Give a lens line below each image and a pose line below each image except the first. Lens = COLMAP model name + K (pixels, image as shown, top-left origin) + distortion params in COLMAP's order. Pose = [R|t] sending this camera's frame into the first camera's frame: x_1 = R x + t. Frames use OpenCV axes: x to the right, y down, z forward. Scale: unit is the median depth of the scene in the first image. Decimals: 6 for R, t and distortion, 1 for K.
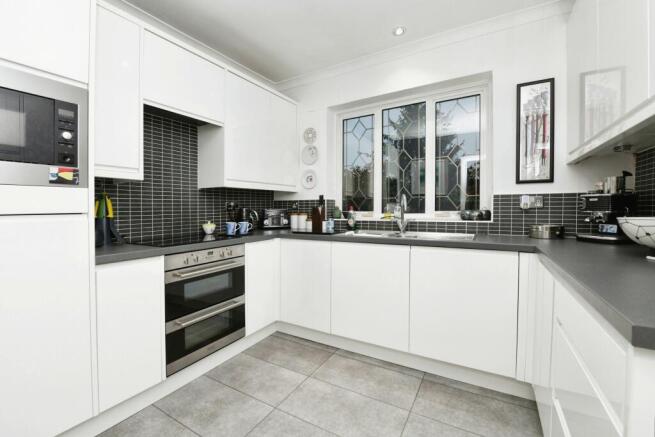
lens RADIAL K [[279.7, 0, 327.4], [0, 279.7, 212.2], [0, 0, 1]] dist [-0.009792, -0.001397]
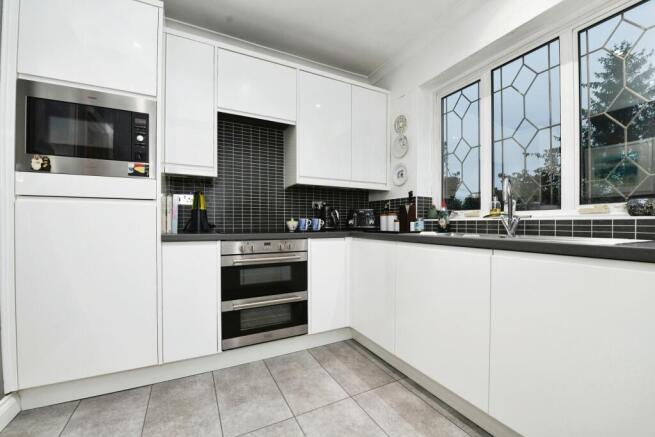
lens RADIAL K [[268.9, 0, 327.9], [0, 268.9, 221.4], [0, 0, 1]] dist [-0.003788, 0.000001]
pose [[0.846426, 0.011050, -0.532391, 0.268938], [-0.020442, 0.999722, -0.011750, 0.060844], [0.532113, 0.020829, 0.846417, 0.232873]]
